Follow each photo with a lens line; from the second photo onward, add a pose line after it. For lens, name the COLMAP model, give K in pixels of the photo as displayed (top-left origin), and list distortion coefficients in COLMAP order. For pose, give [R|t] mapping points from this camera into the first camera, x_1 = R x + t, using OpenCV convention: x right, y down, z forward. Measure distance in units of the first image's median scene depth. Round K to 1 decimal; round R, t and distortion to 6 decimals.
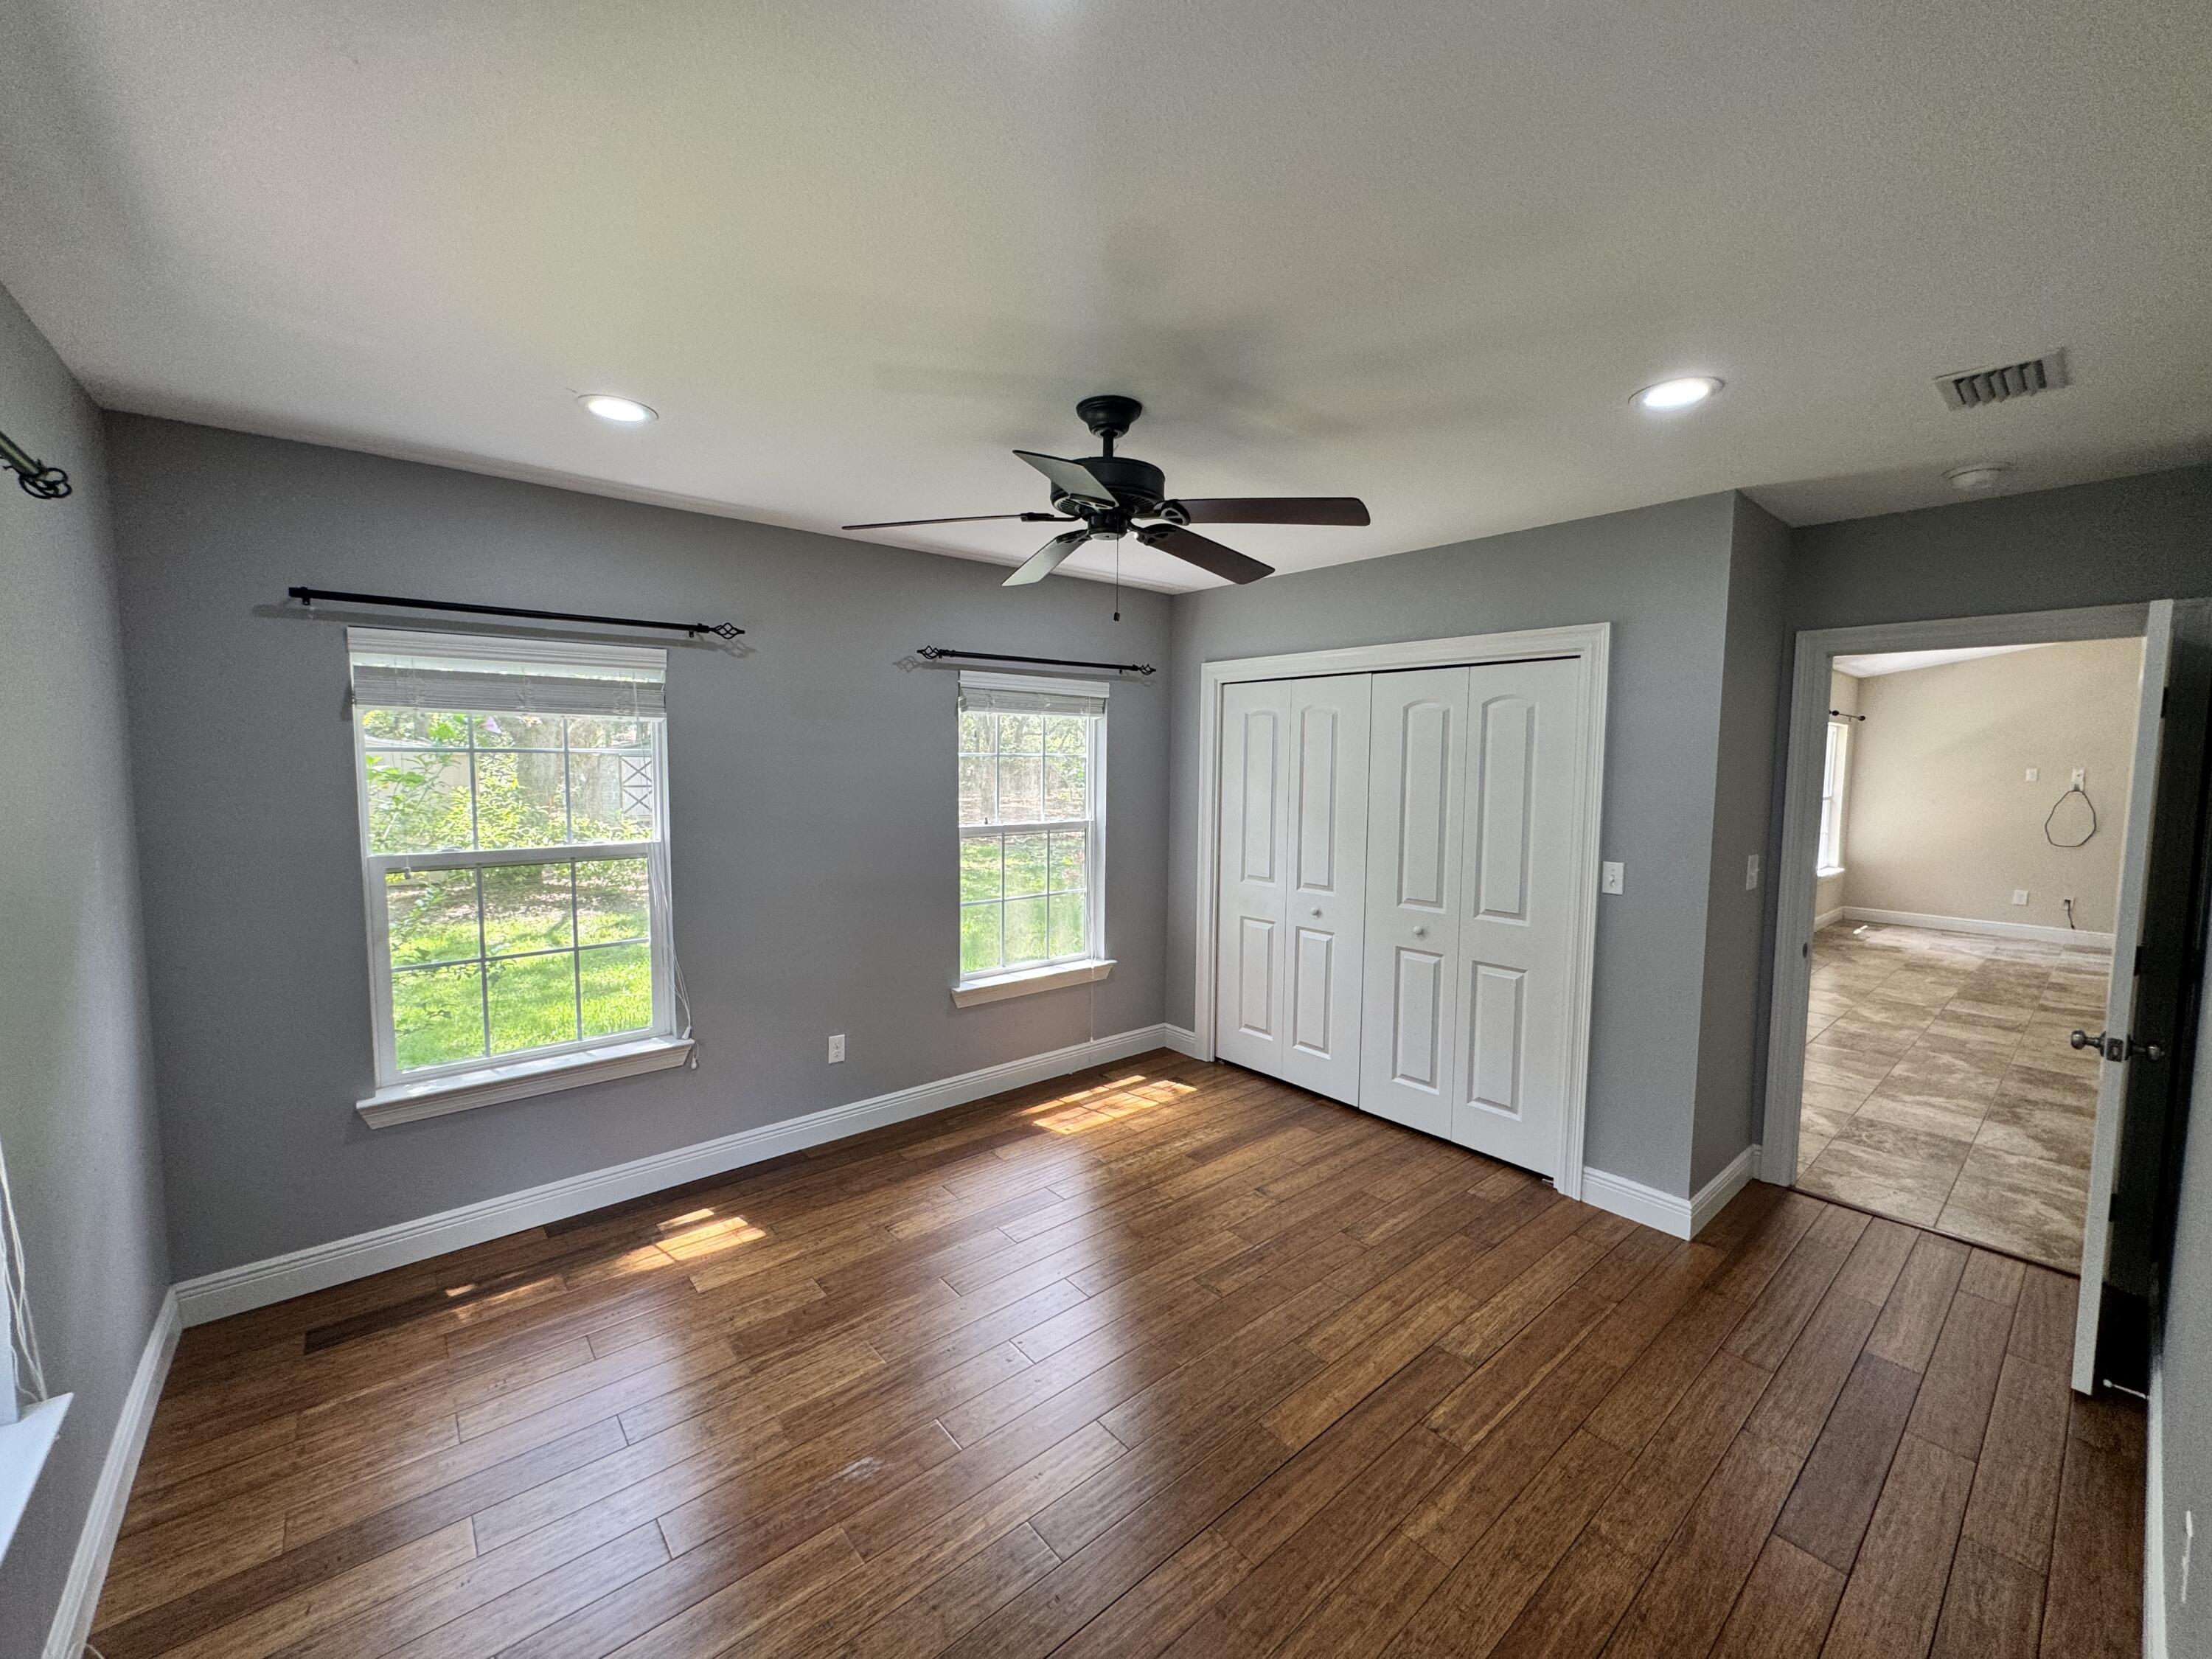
lens RADIAL K [[883.6, 0, 1106.5], [0, 883.6, 822.2], [0, 0, 1]] dist [-0.003116, 0.000213]
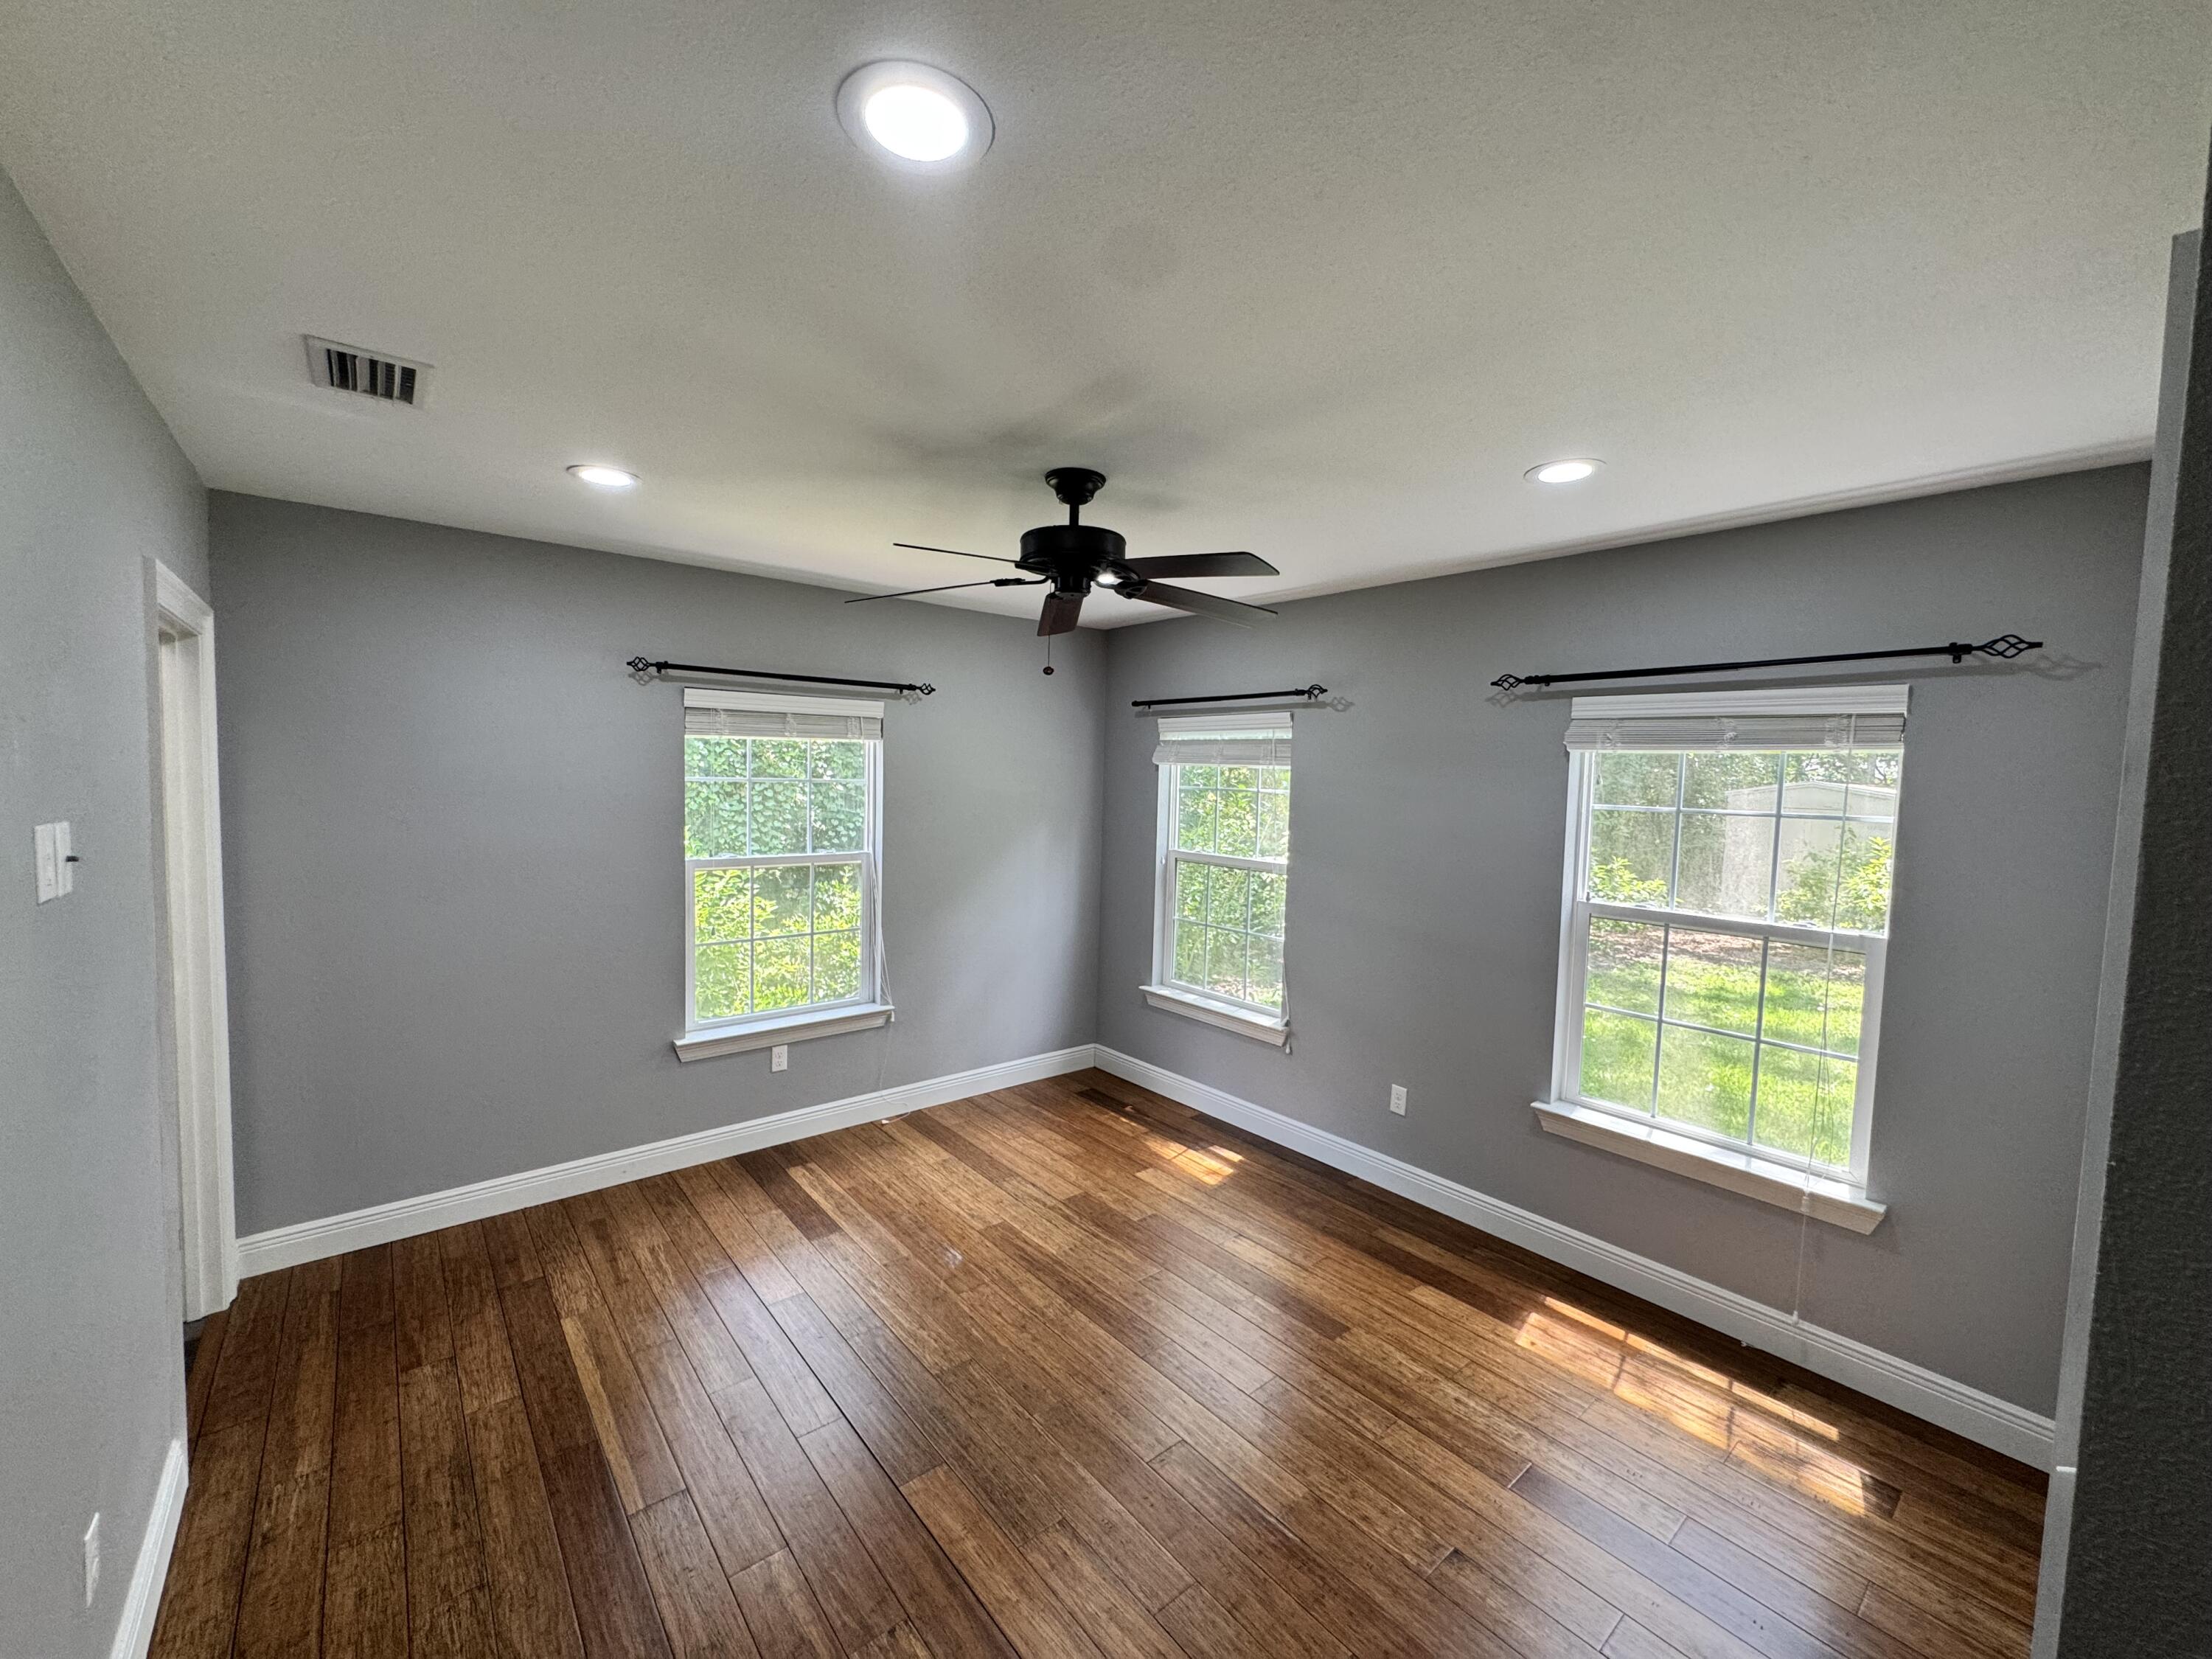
lens RADIAL K [[883.6, 0, 1107.8], [0, 883.6, 831.9], [0, 0, 1]] dist [-0.003116, 0.000213]
pose [[-0.002505, 0.054009, -0.998537, 0.728880], [-0.109482, 0.992523, 0.053959, -0.061761], [0.993986, 0.109457, 0.003427, 0.716283]]
